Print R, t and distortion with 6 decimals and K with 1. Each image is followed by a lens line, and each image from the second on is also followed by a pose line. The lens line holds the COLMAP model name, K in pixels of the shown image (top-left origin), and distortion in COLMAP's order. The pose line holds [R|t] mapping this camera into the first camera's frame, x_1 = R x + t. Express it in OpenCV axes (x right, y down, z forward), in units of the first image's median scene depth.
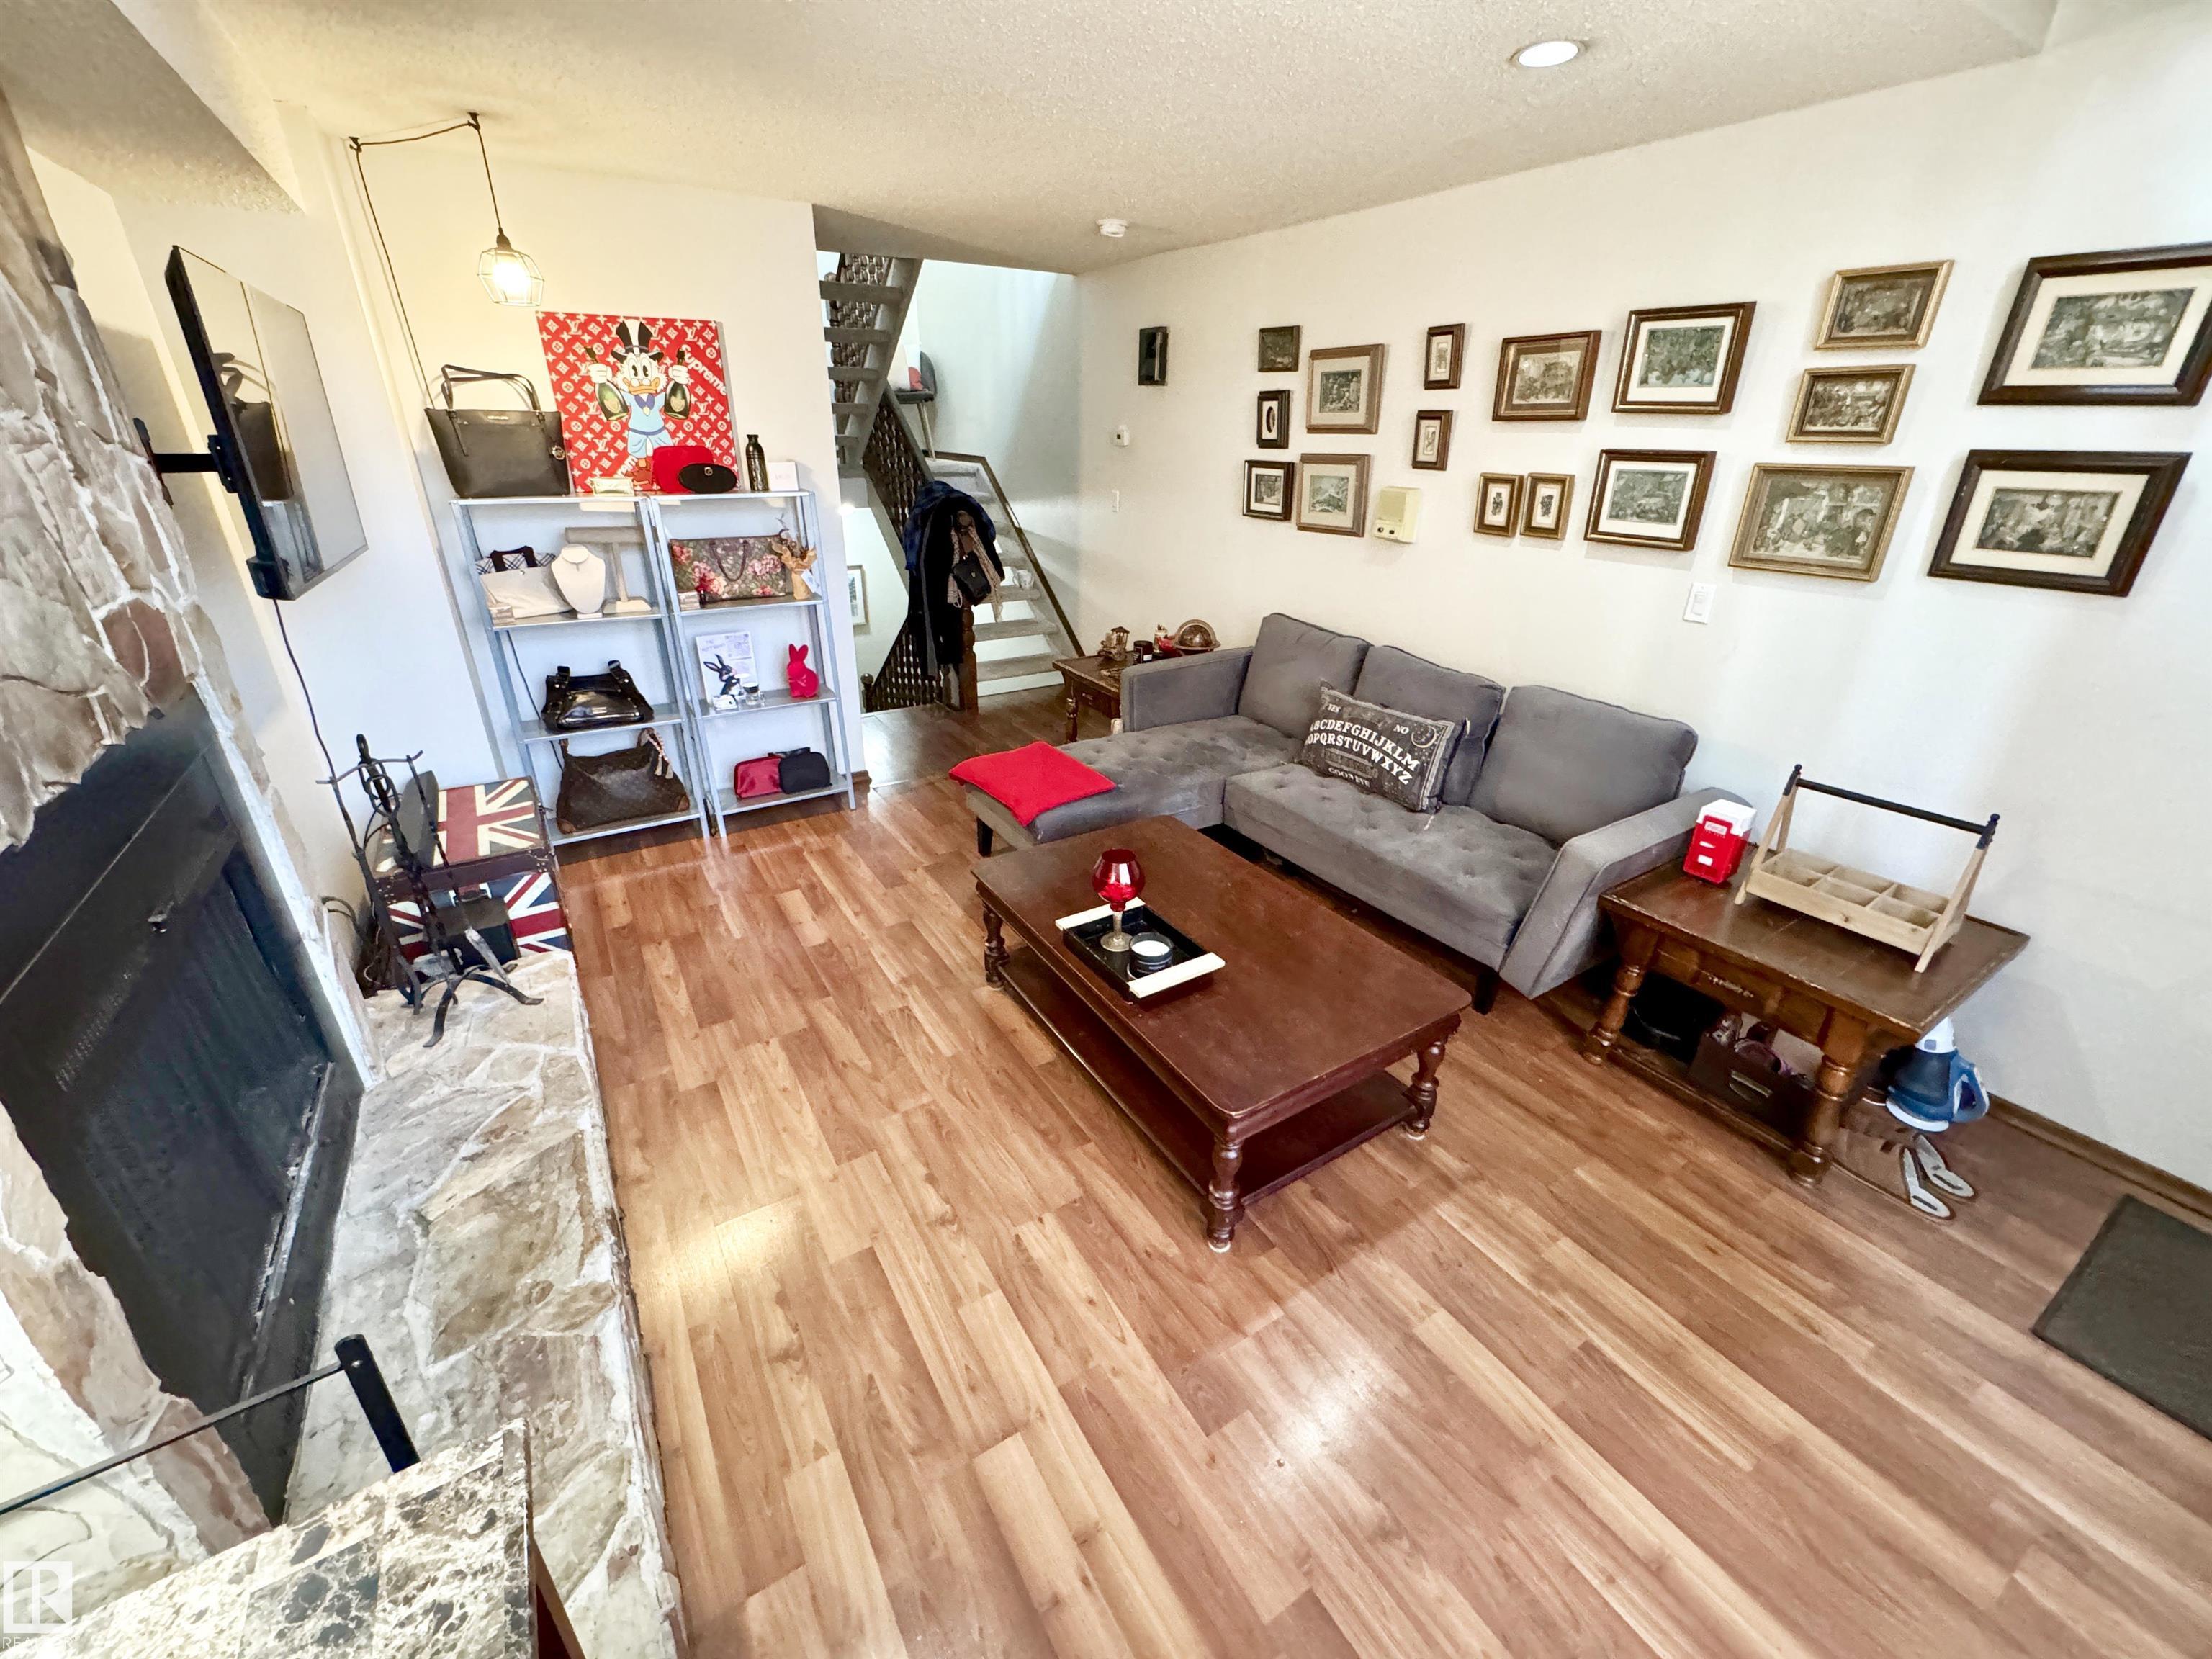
lens RADIAL K [[884.8, 0, 1105.4], [0, 884.8, 827.9], [0, 0, 1]] dist [-0.002935, 0.000778]
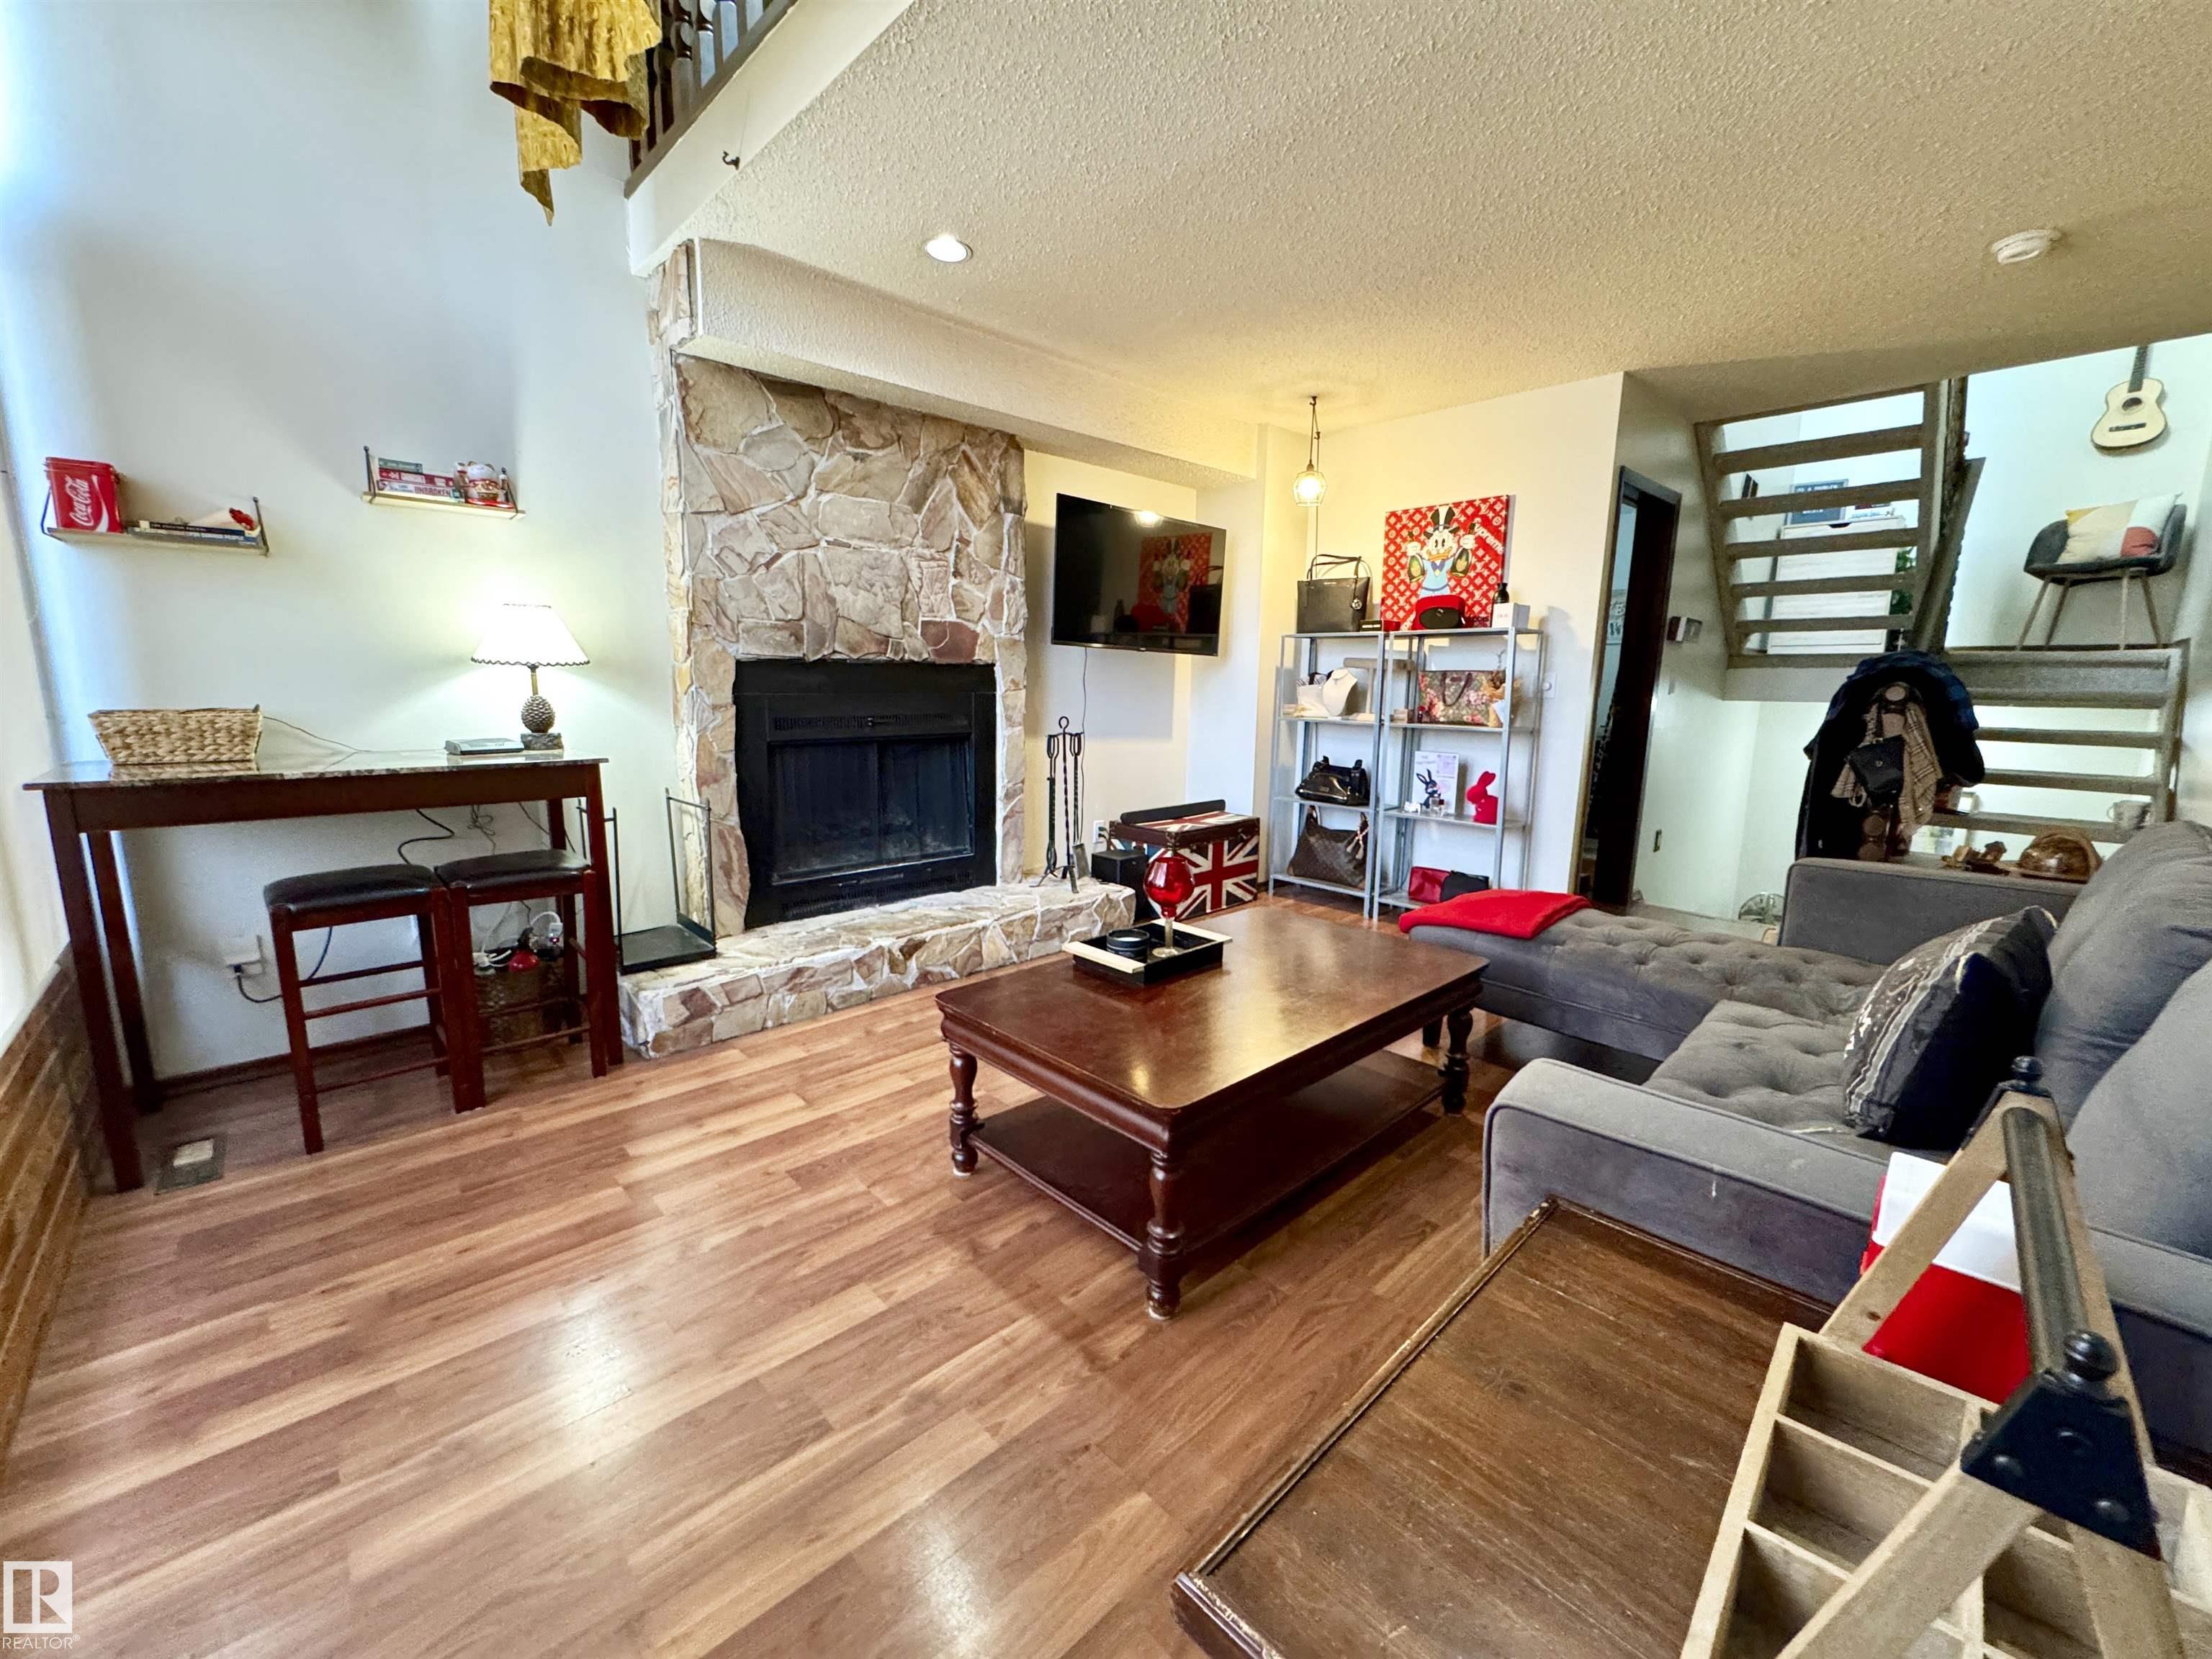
lens RADIAL K [[887.3, 0, 1103.3], [0, 887.3, 826.1], [0, 0, 1]] dist [-0.003107, 0.000251]
pose [[0.194083, 0.150085, -0.969436, 0.725520], [-0.420844, 0.905408, 0.055919, -0.021752], [0.886128, 0.397129, 0.238887, 0.469510]]
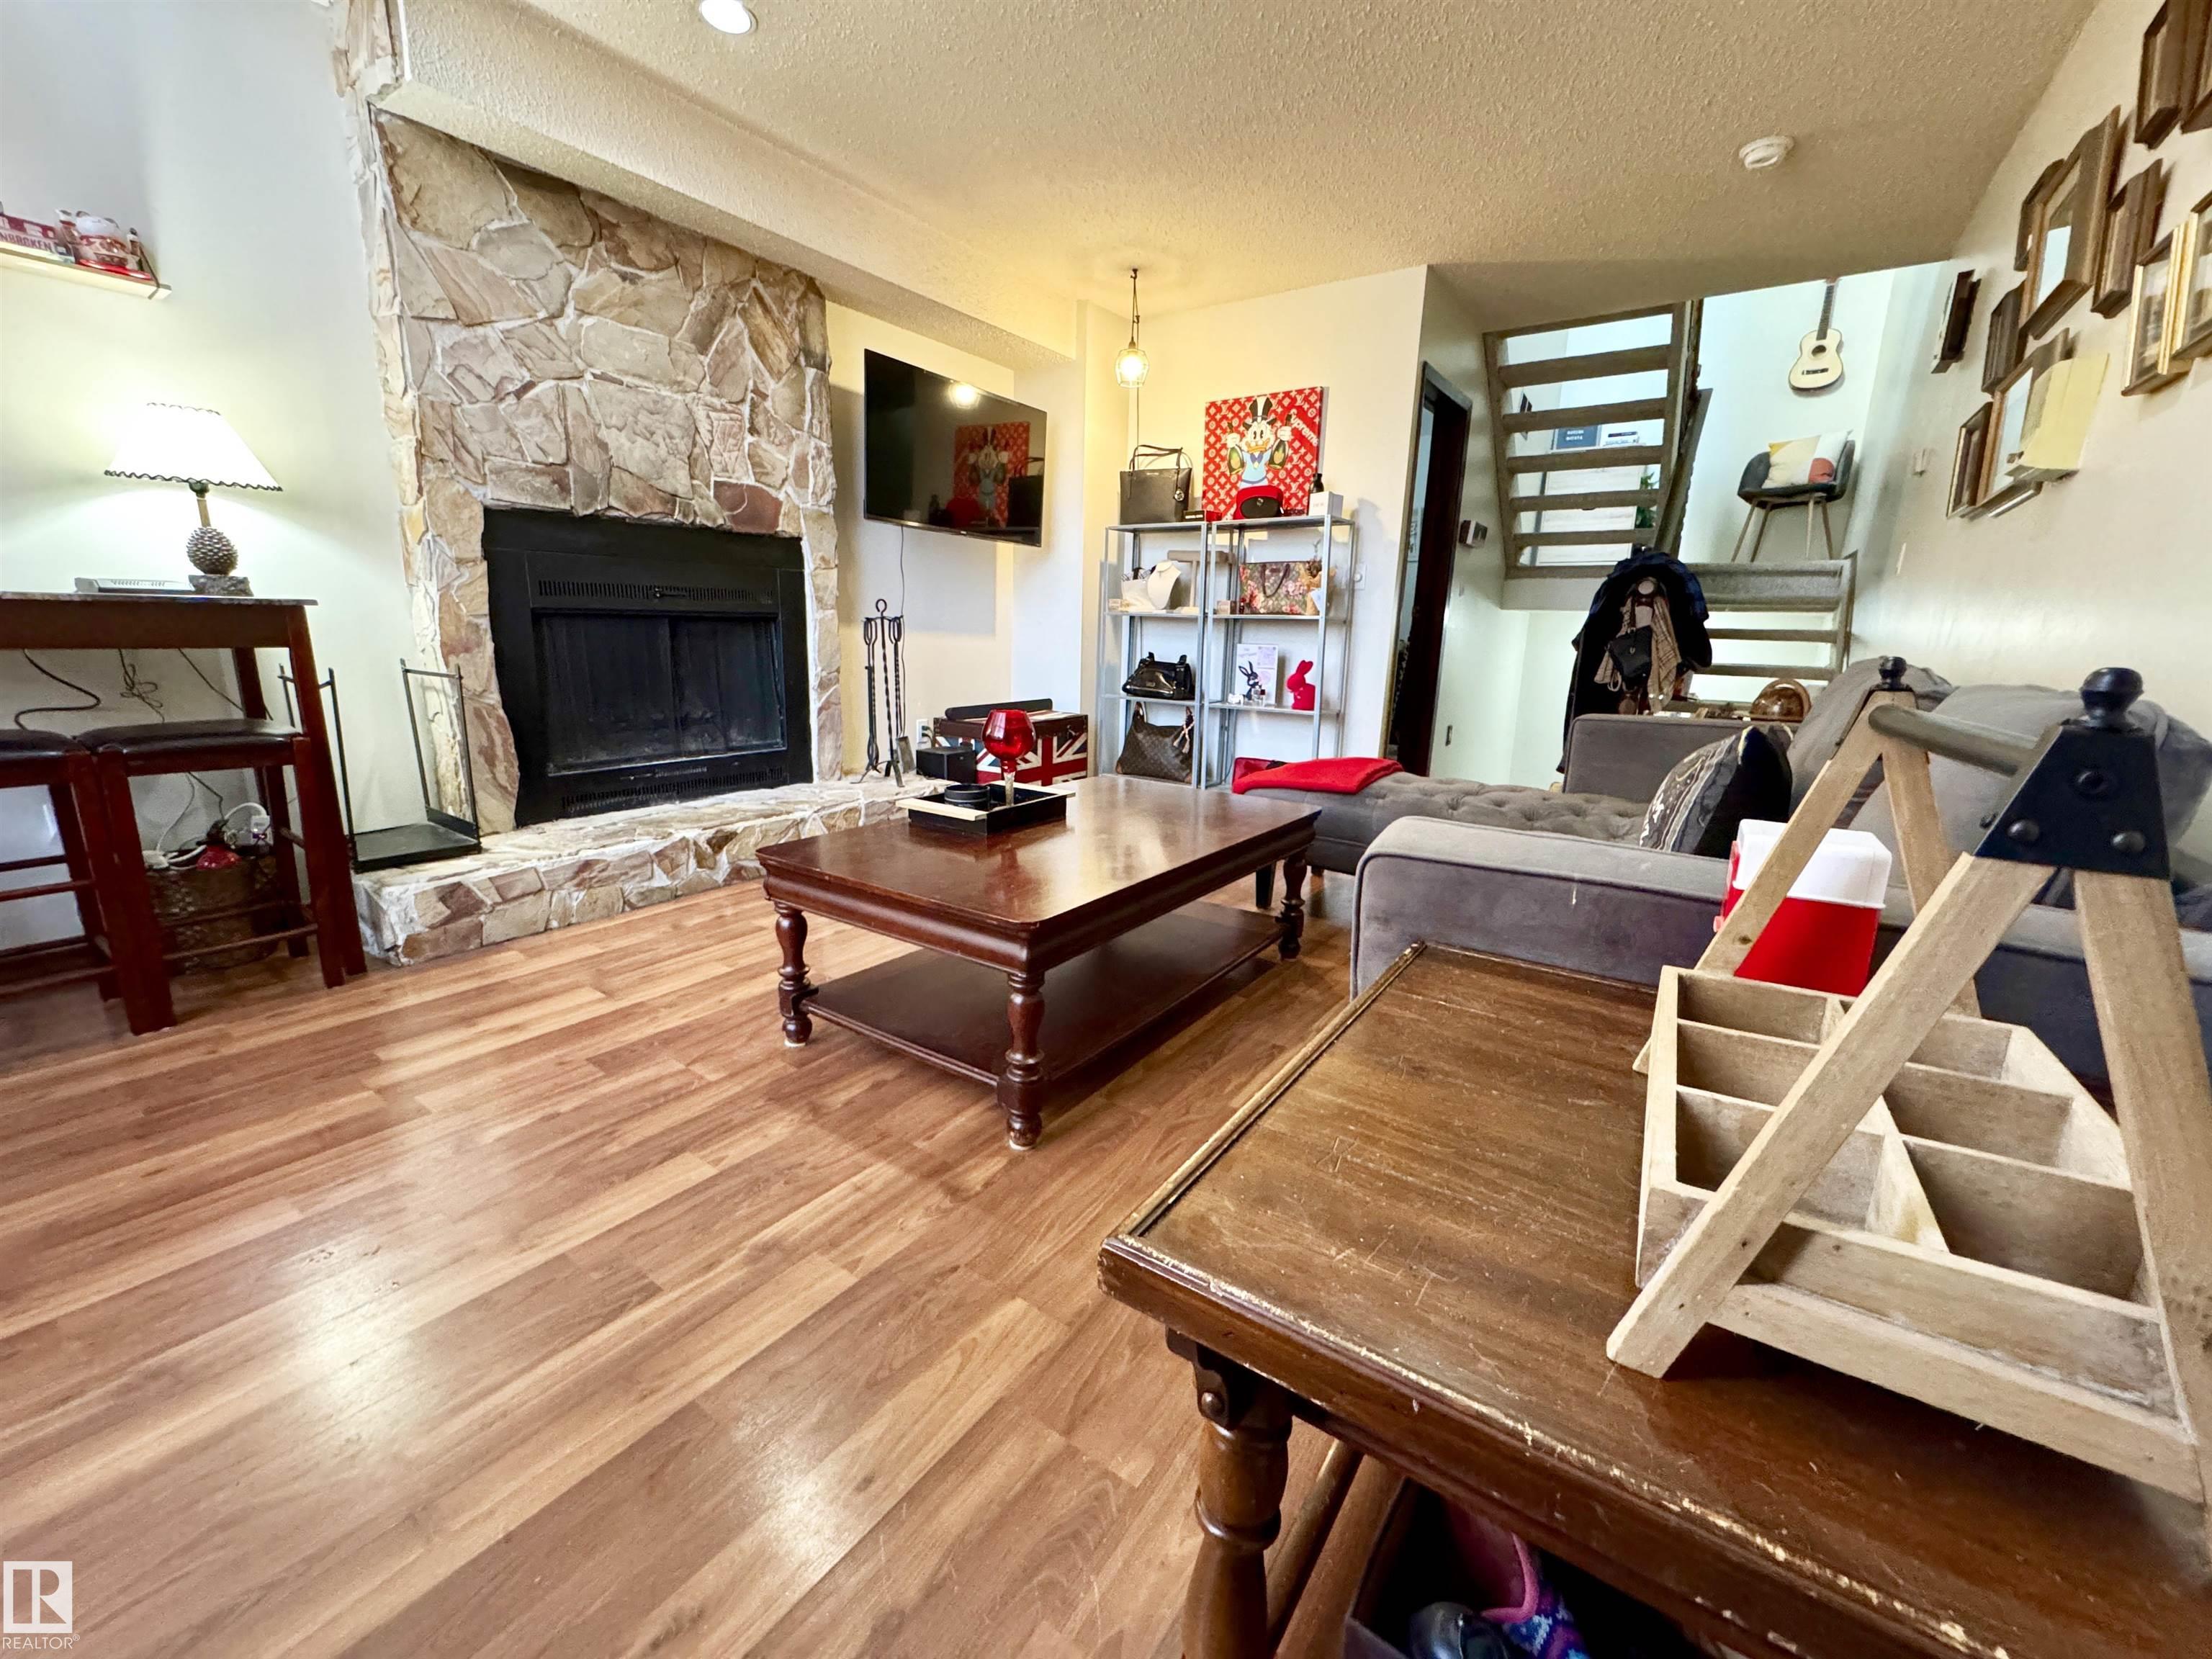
lens RADIAL K [[888.2, 0, 1104.0], [0, 888.2, 826.6], [0, 0, 1]] dist [-0.004308, 0.000507]
pose [[0.391596, 0.200431, -0.898042, 0.701886], [-0.403250, 0.914652, 0.028299, 0.056473], [0.827068, 0.351054, 0.438998, 0.493115]]
